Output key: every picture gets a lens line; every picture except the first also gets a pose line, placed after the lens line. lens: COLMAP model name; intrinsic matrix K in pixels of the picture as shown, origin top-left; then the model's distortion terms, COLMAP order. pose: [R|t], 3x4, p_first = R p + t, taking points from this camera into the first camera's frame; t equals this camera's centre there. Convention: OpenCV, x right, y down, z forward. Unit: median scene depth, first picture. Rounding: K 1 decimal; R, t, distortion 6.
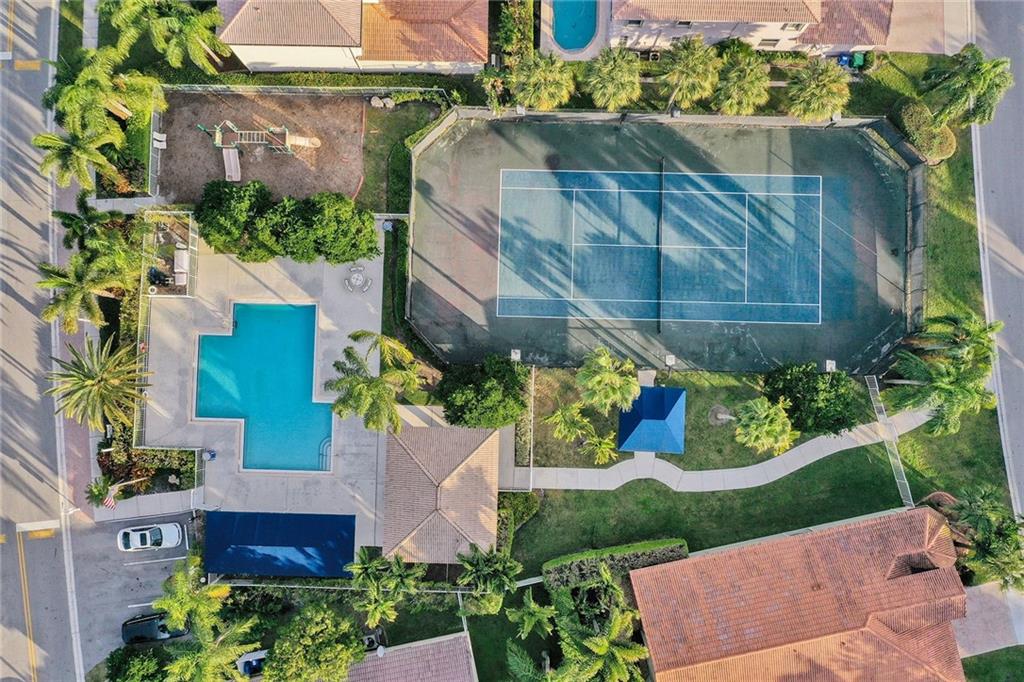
lens RADIAL K [[805.3, 0, 511.5], [0, 805.3, 340.8], [0, 0, 1]] dist [-0.033082, 0.012518]
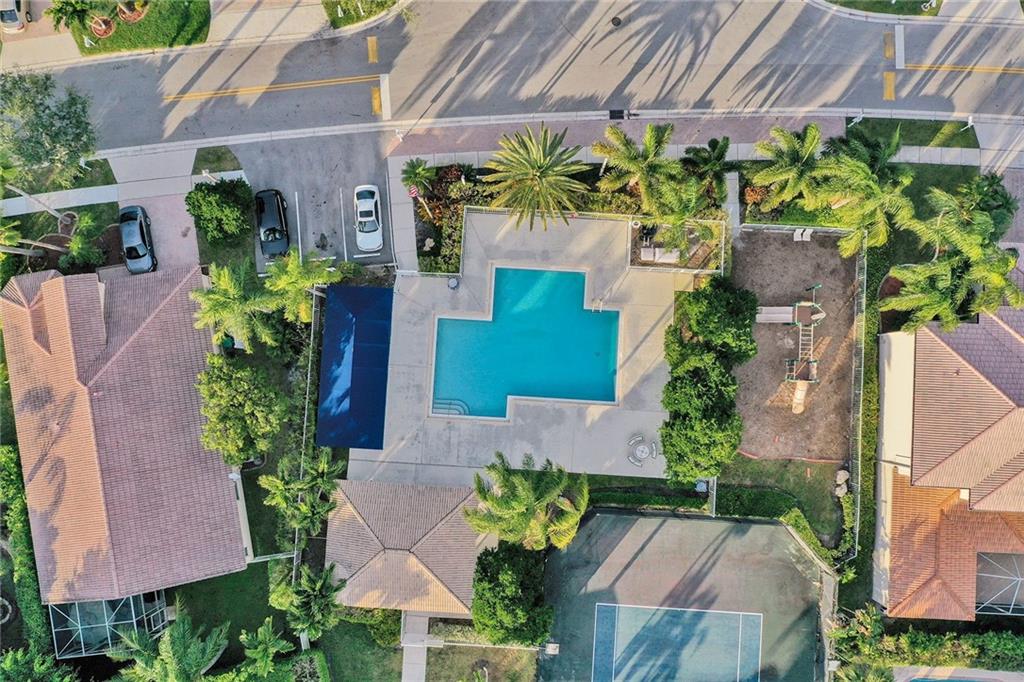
lens RADIAL K [[805.3, 0, 508.7], [0, 805.3, 340.0], [0, 0, 1]] dist [-0.033082, 0.012518]
pose [[-0.034619, 0.997653, -0.059079, -0.261725], [-0.997294, -0.030649, 0.066826, 0.016264], [0.064859, 0.061232, 0.996014, 0.088523]]
